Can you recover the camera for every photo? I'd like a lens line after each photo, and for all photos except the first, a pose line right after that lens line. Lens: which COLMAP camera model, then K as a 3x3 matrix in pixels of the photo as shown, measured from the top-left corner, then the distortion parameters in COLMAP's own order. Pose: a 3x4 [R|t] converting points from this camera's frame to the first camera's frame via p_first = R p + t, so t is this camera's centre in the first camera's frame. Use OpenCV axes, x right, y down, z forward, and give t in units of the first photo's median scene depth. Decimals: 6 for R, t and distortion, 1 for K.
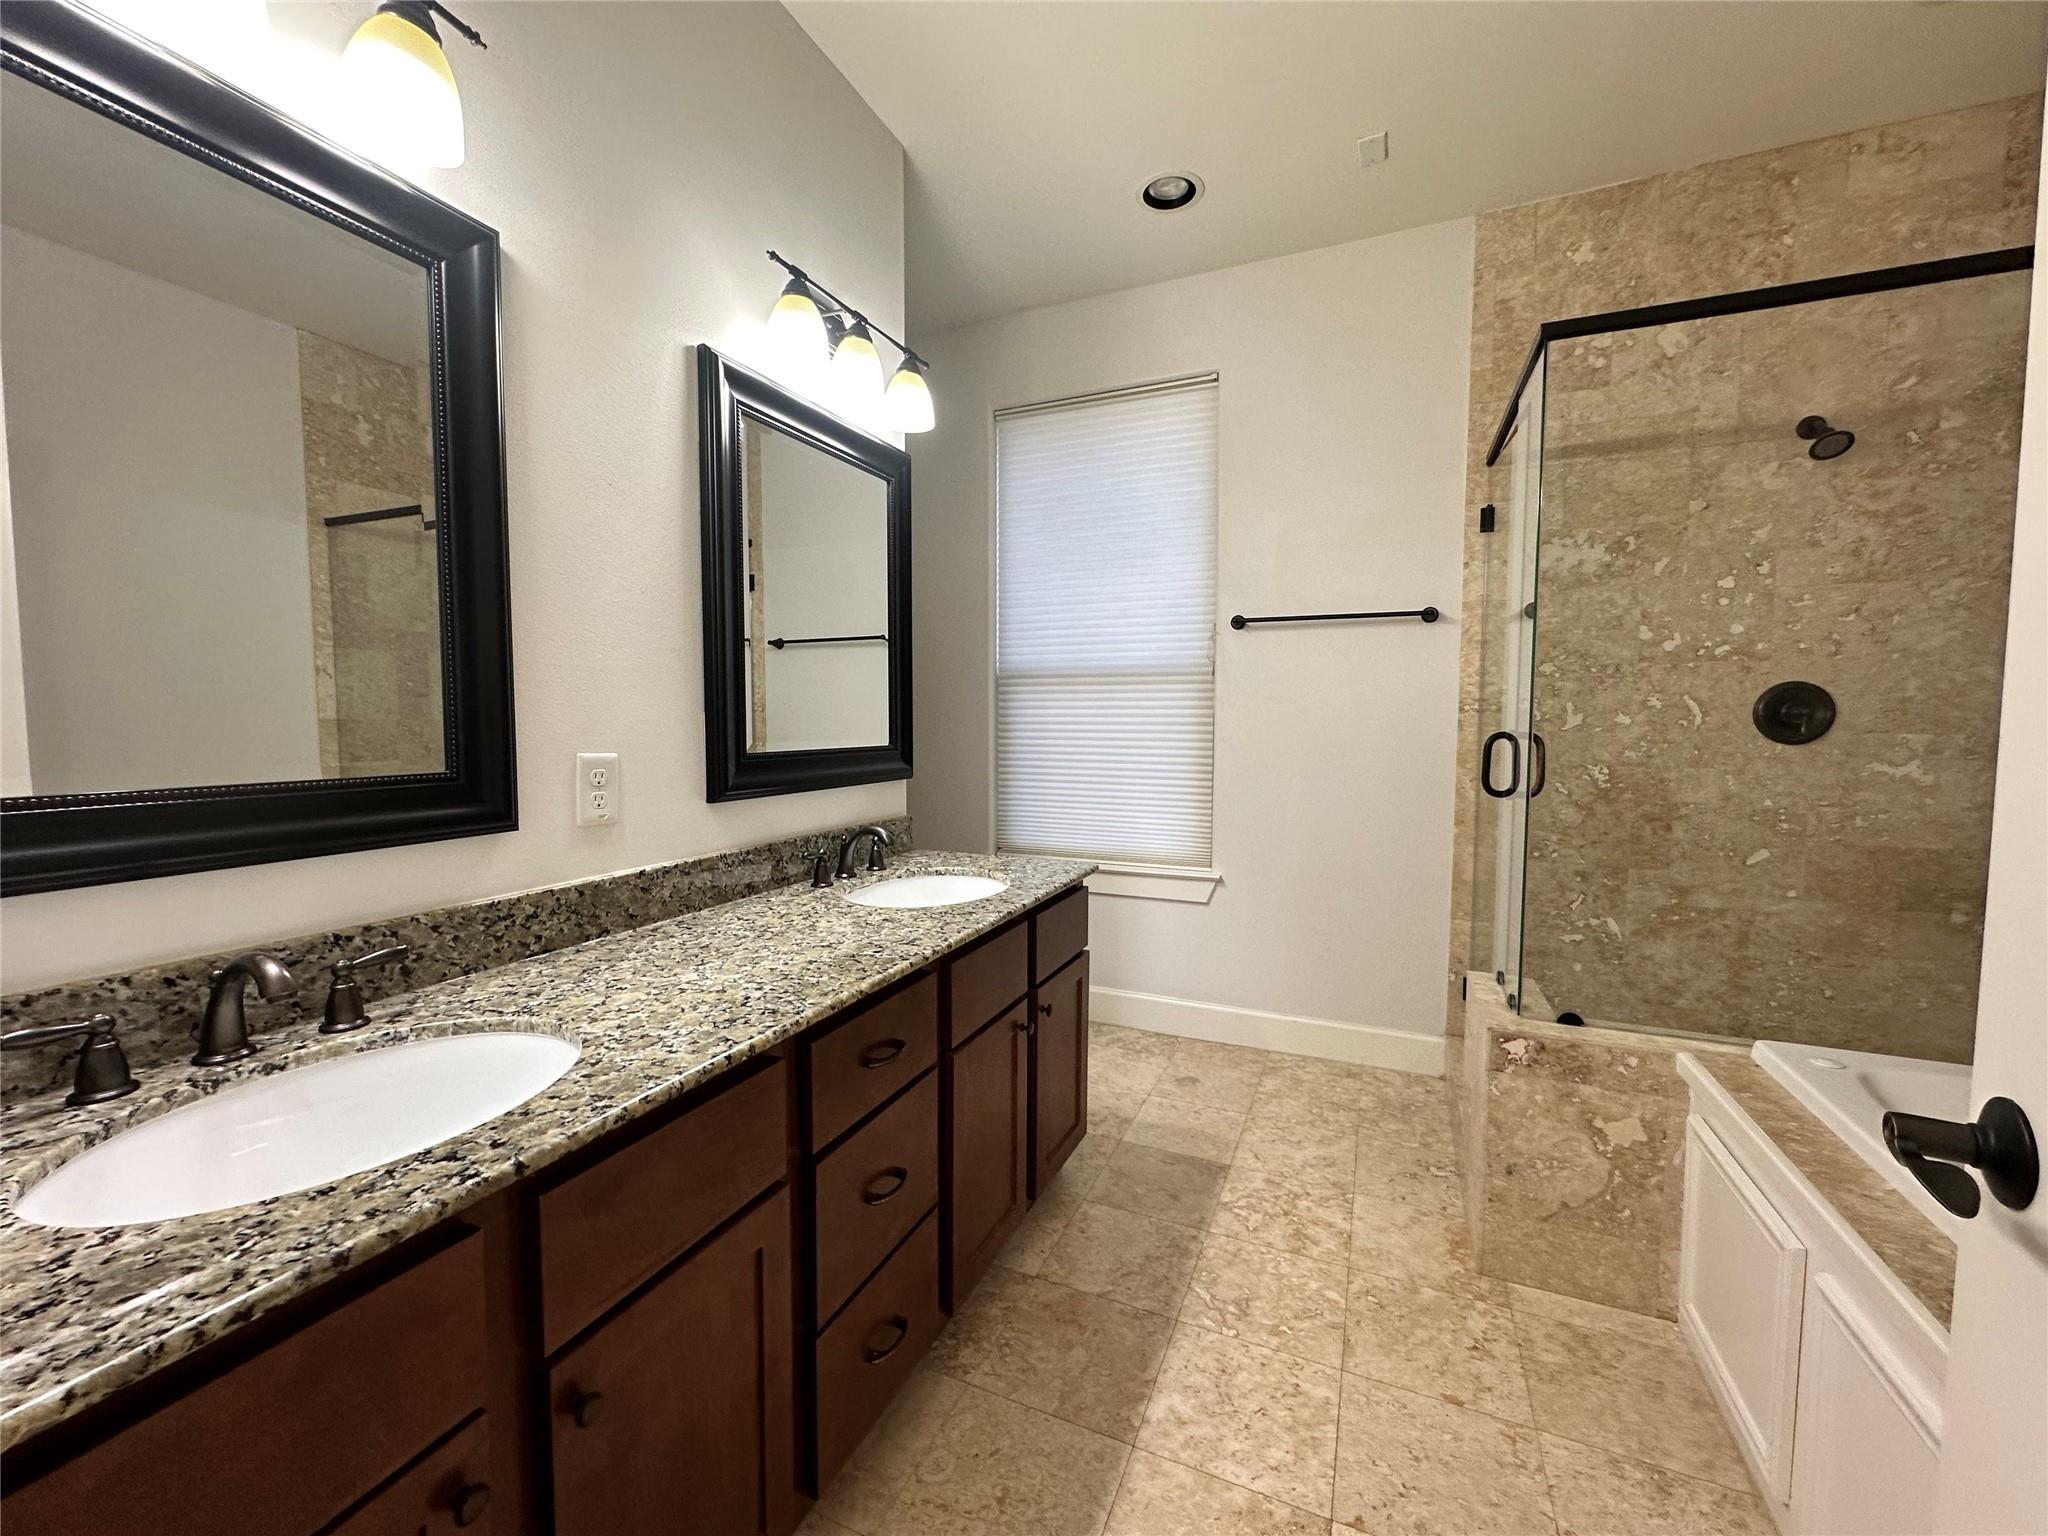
lens RADIAL K [[814.1, 0, 1021.7], [0, 814.1, 765.6], [0, 0, 1]] dist [-0.003870, 0.000495]
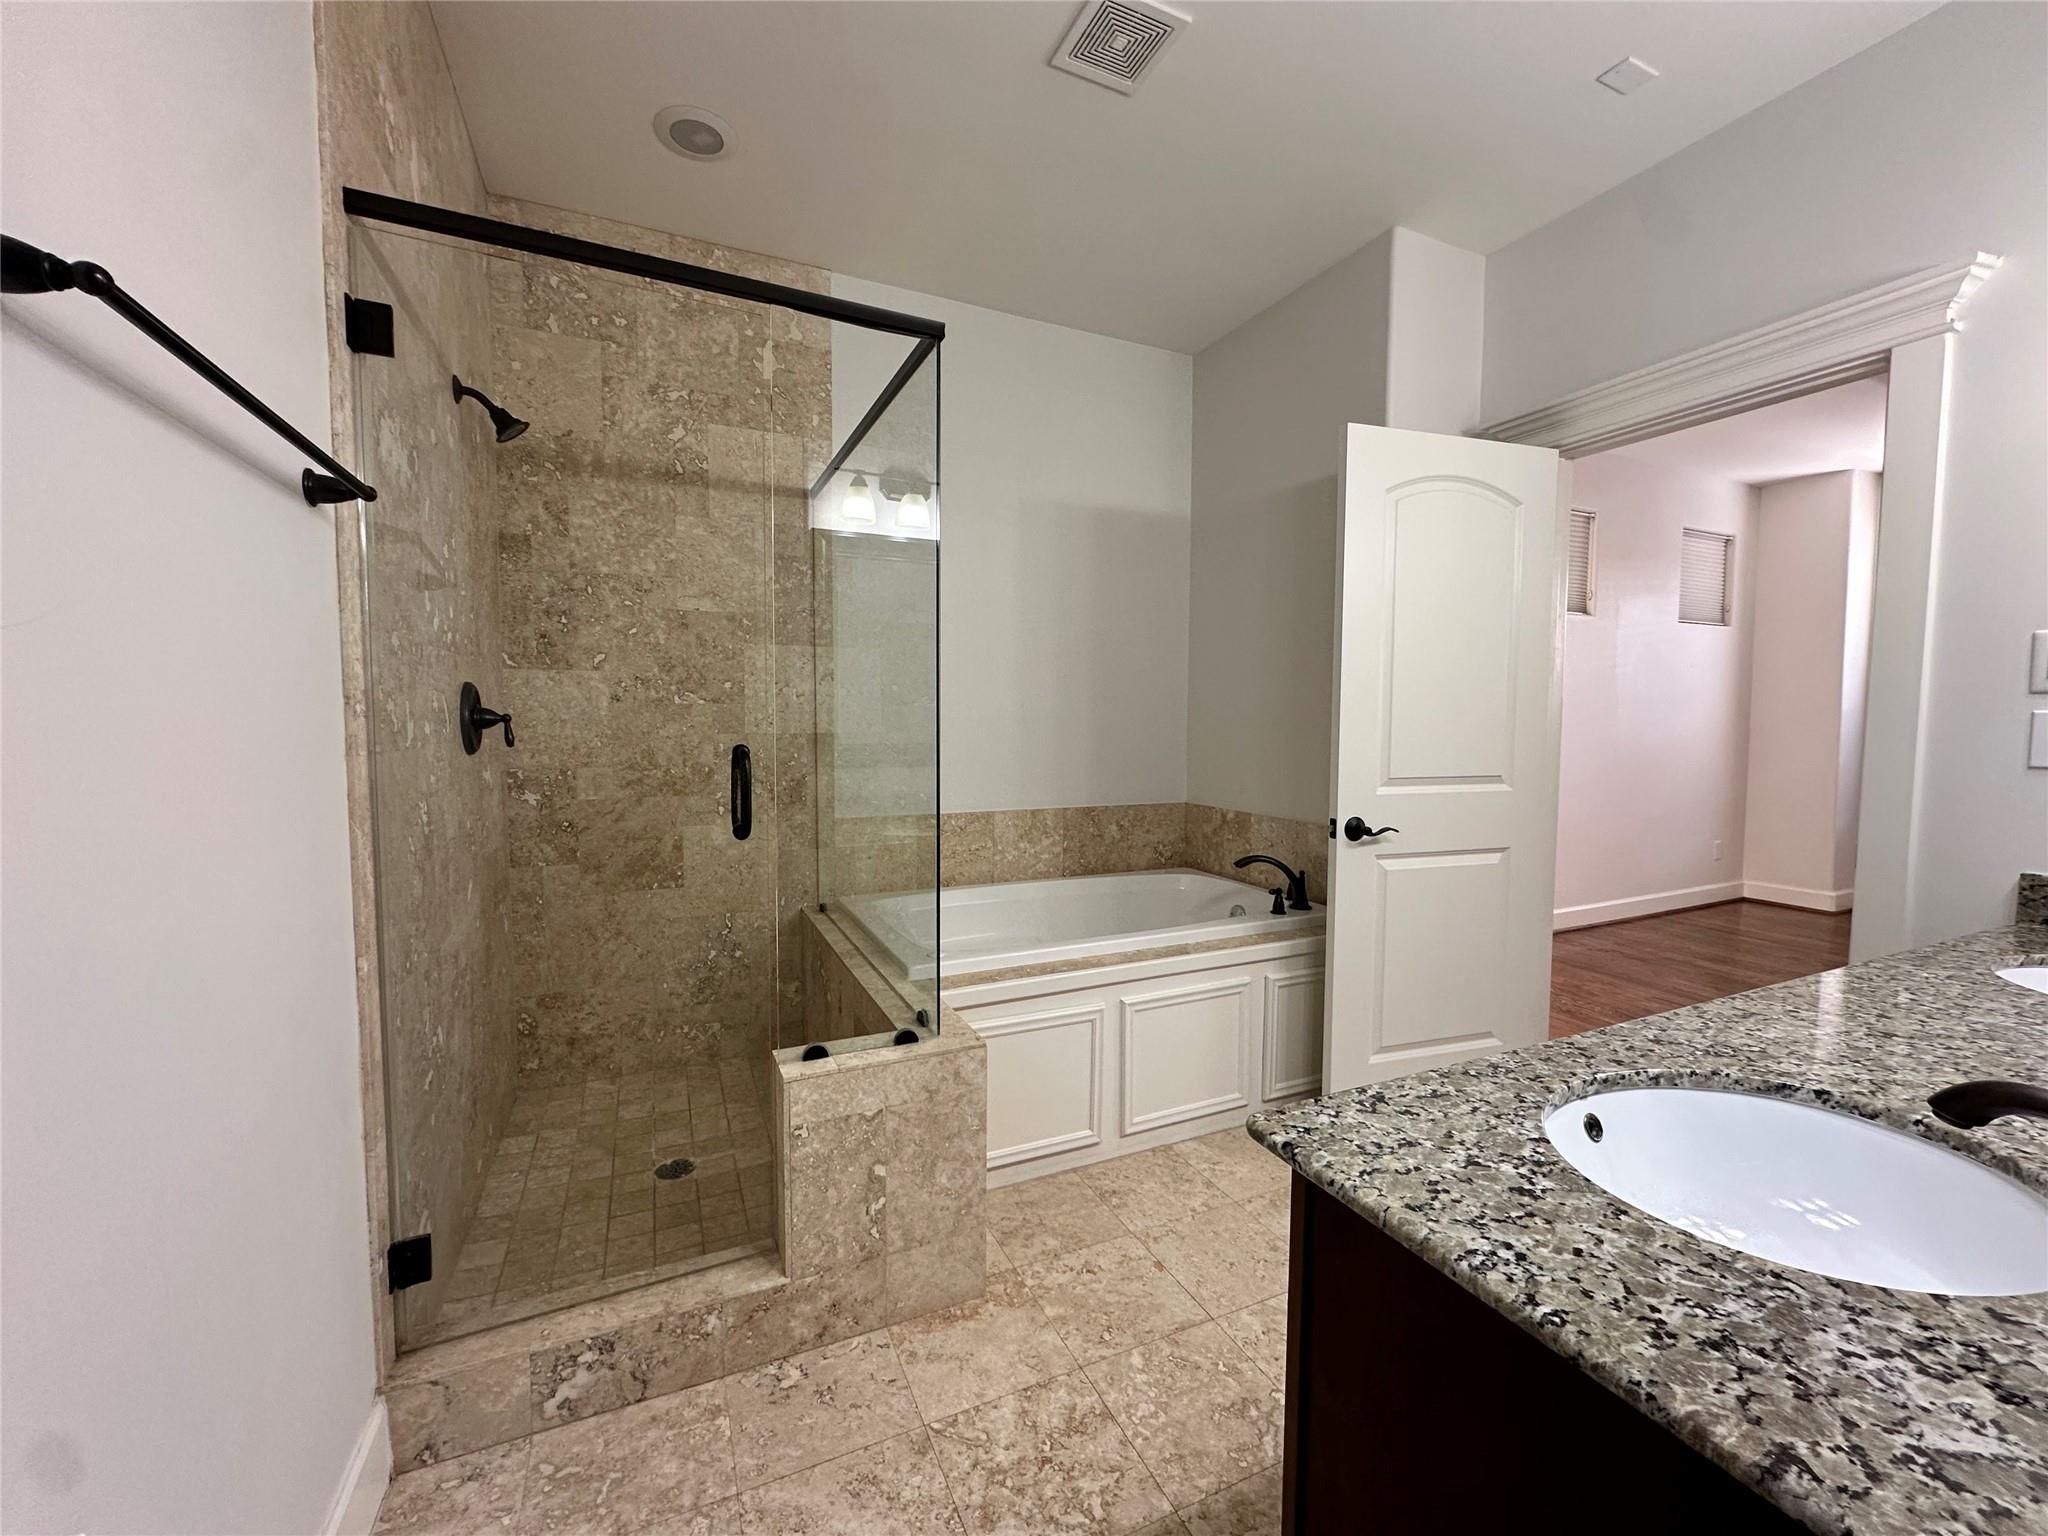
lens RADIAL K [[814.1, 0, 1024.5], [0, 814.1, 767.1], [0, 0, 1]] dist [-0.003870, 0.000495]
pose [[-0.748933, -0.044833, 0.661127, -0.112210], [0.034852, 0.993663, 0.106864, -0.131123], [-0.661728, 0.103076, -0.742625, 1.931618]]
